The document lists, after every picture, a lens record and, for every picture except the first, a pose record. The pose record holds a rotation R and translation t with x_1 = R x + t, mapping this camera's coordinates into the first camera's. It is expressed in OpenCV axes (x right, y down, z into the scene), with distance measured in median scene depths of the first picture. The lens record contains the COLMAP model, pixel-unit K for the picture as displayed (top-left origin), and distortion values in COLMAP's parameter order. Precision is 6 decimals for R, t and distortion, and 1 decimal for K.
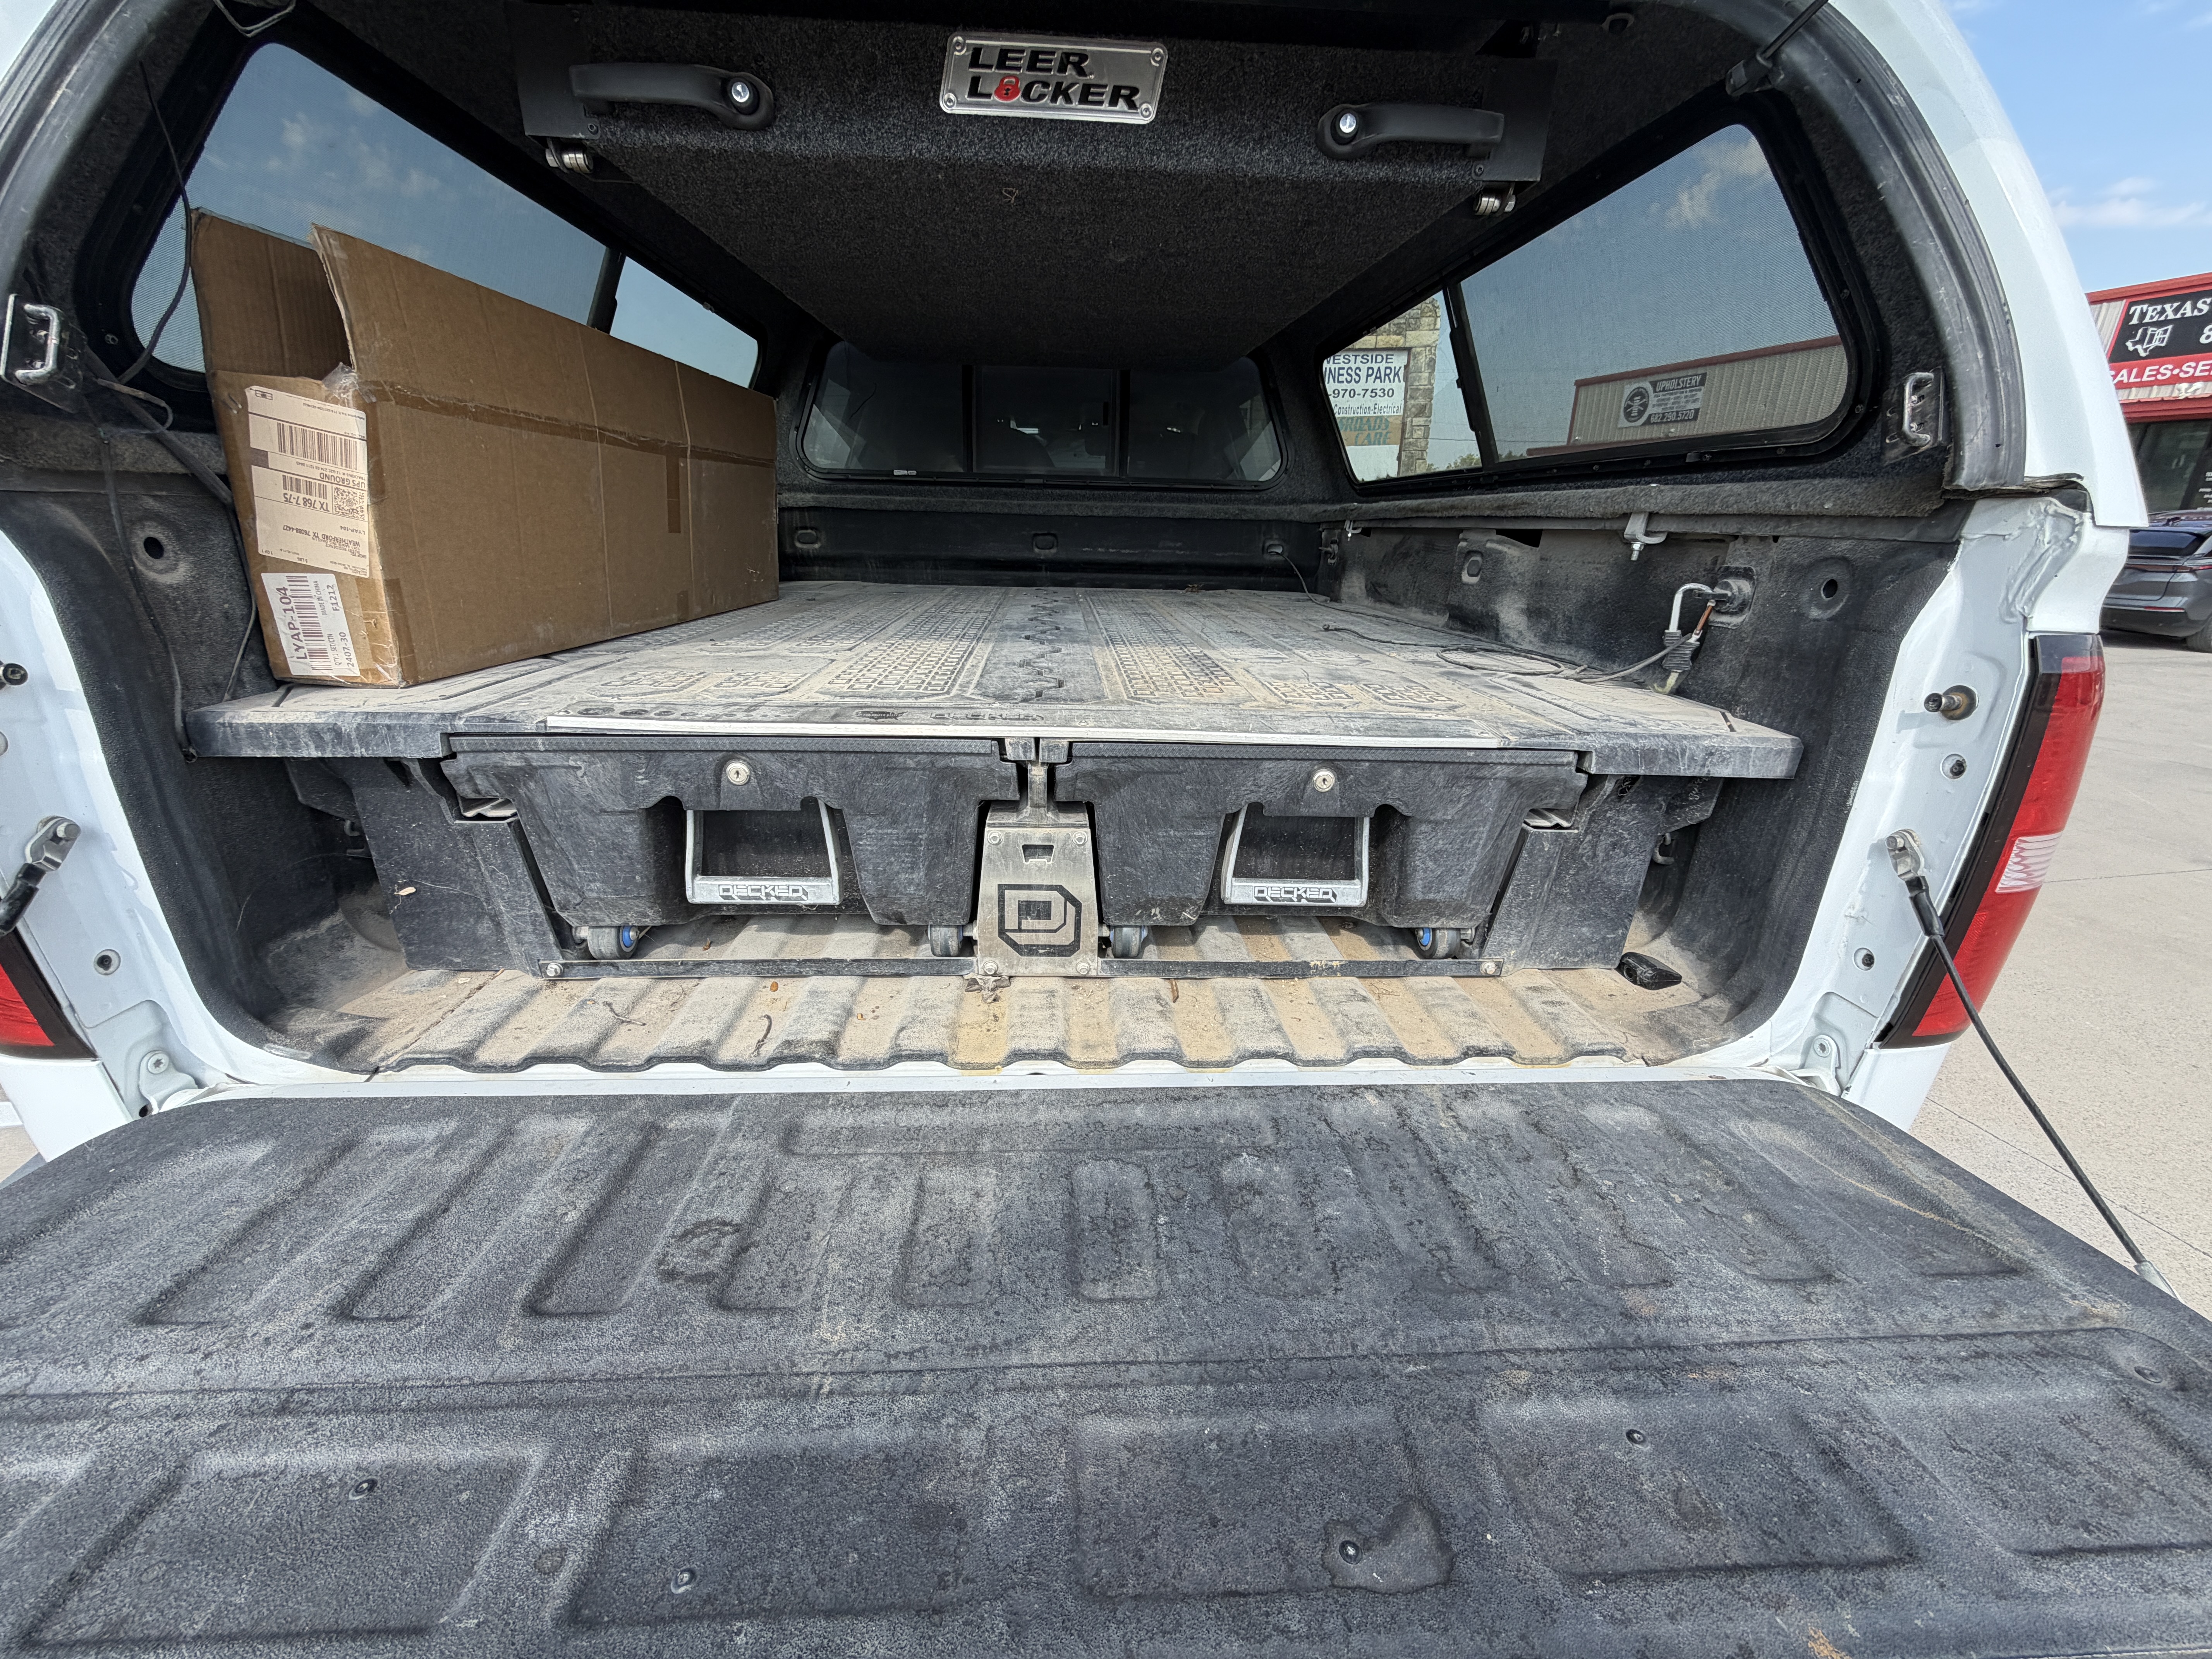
lens RADIAL K [[881.0, 0, 1100.7], [0, 881.0, 836.7], [0, 0, 1]] dist [-0.000221, -0.000047]
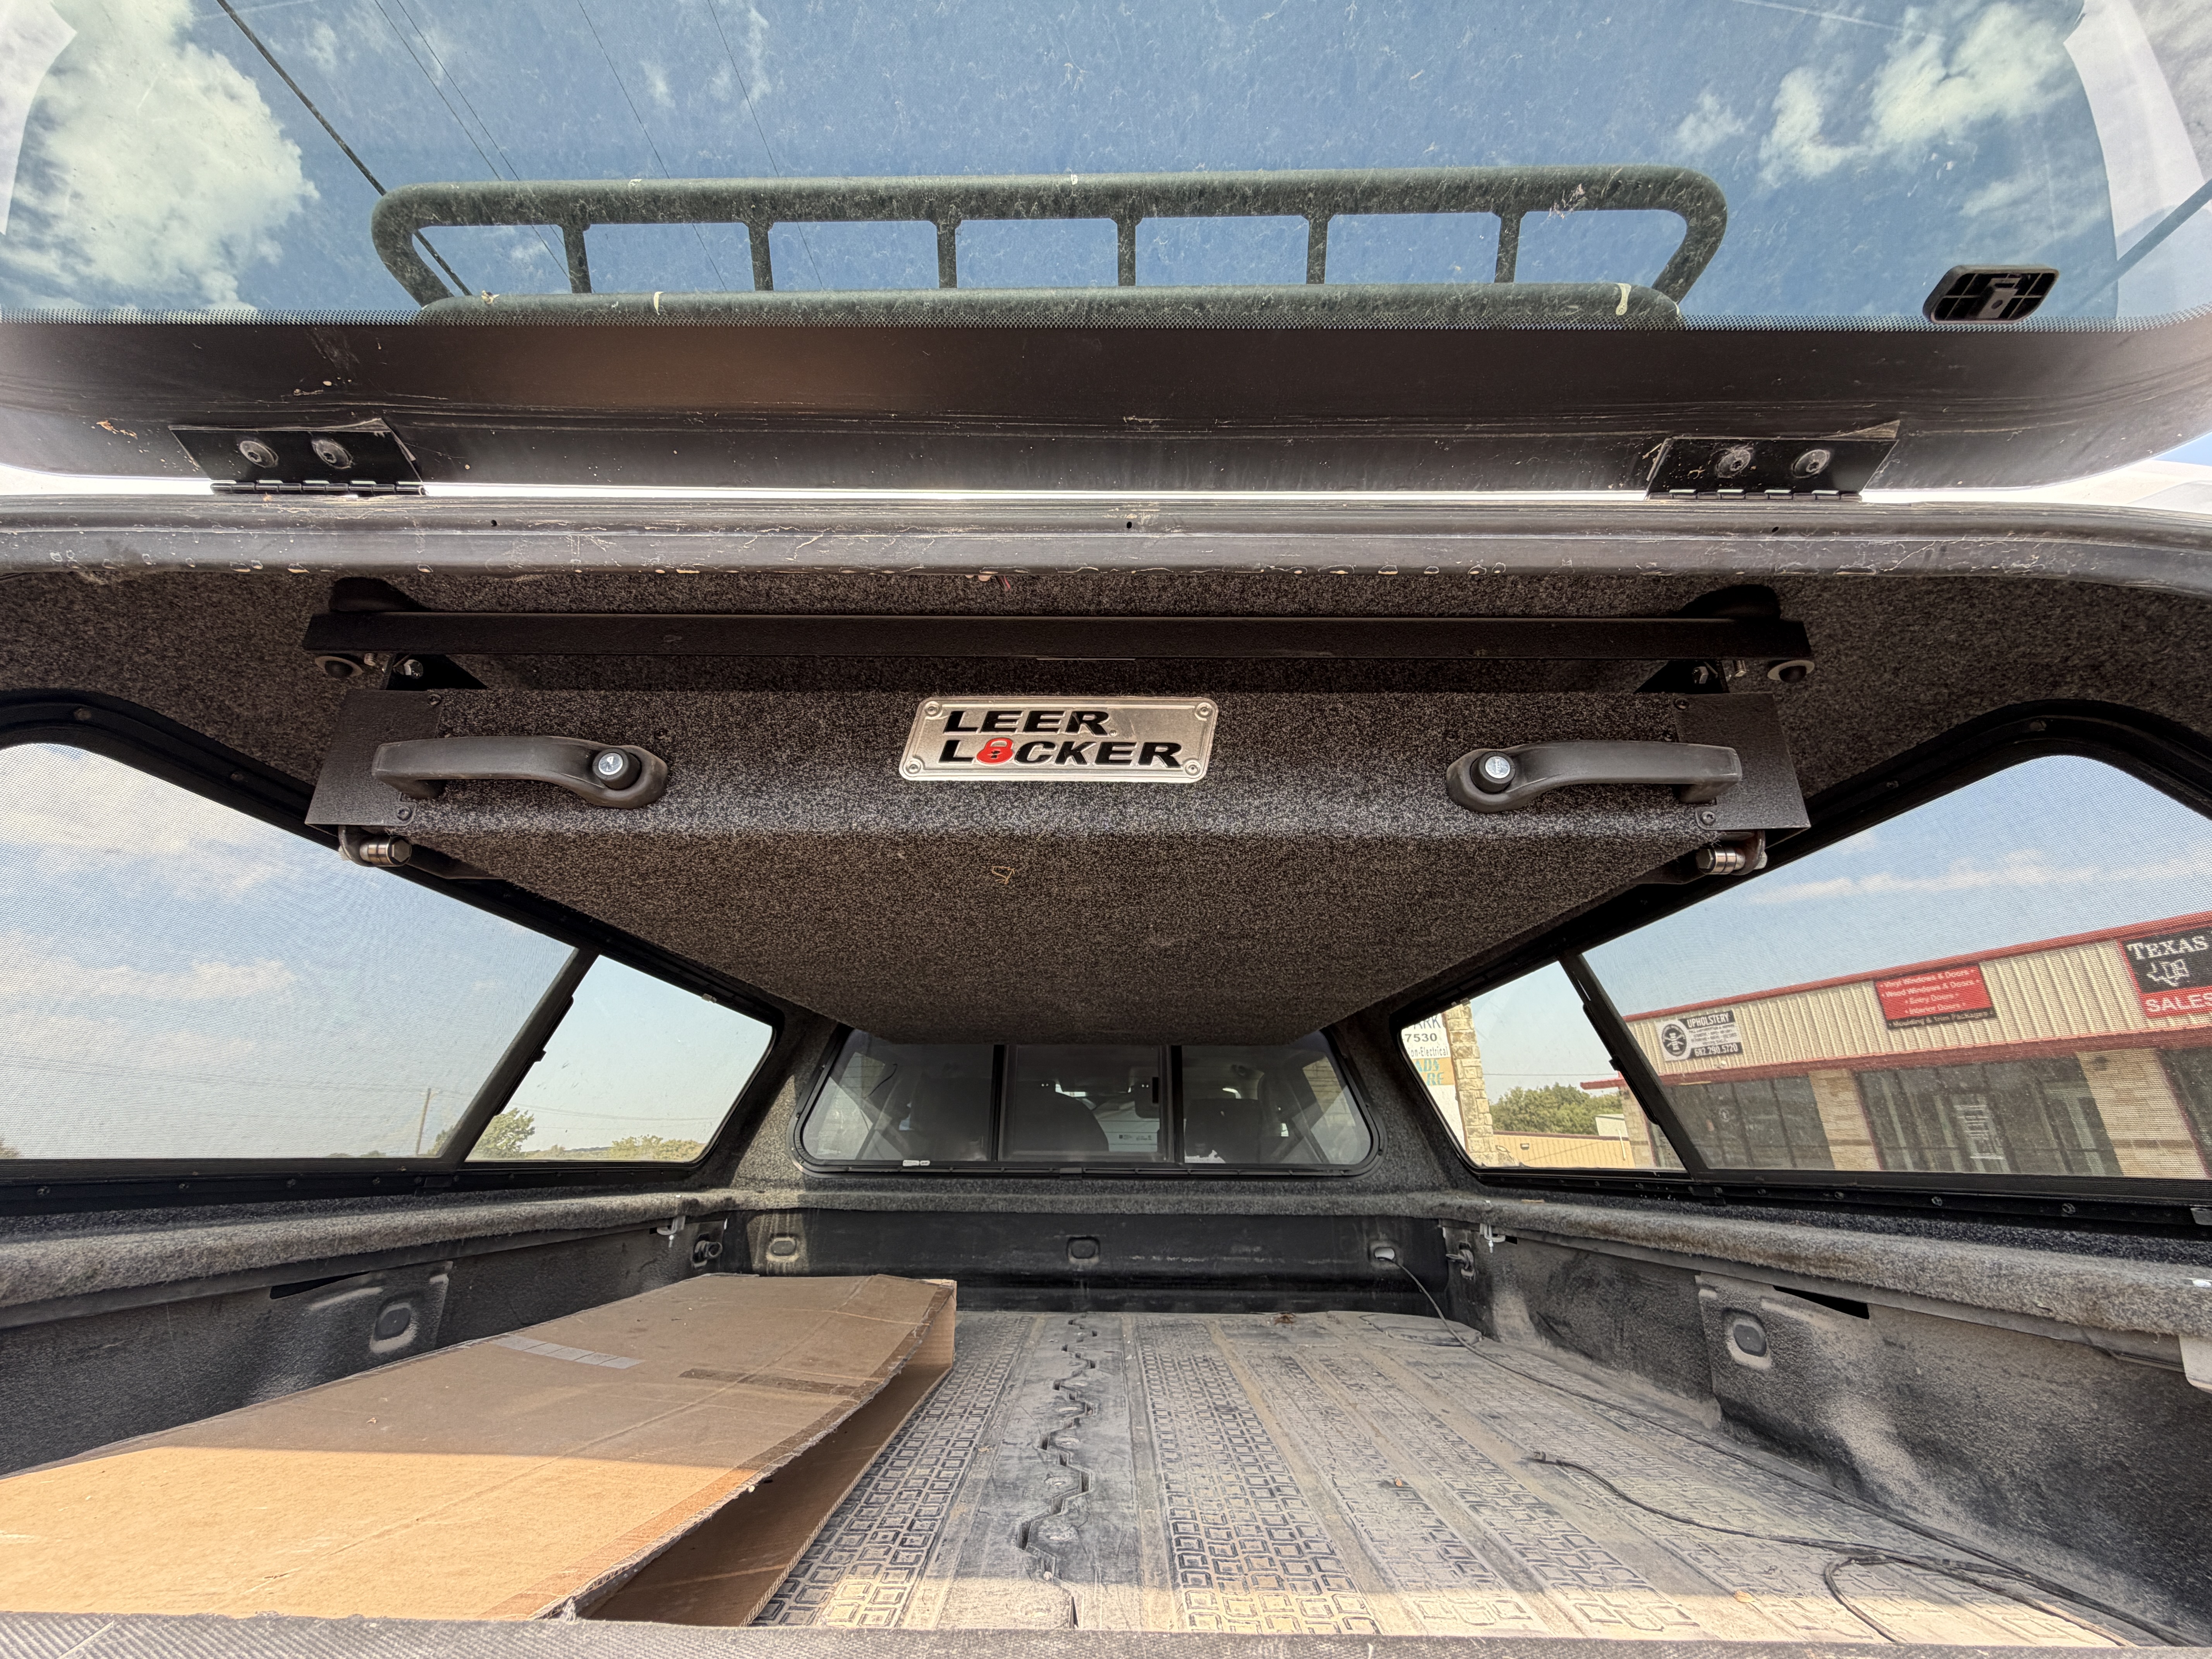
lens RADIAL K [[881.0, 0, 1099.9], [0, 881.0, 828.1], [0, 0, 1]] dist [-0.000221, -0.000047]
pose [[0.998054, -0.035791, -0.051056, 0.010798], [-0.005700, 0.763043, -0.646323, -0.292714], [0.062091, 0.645356, 0.761354, 0.430829]]
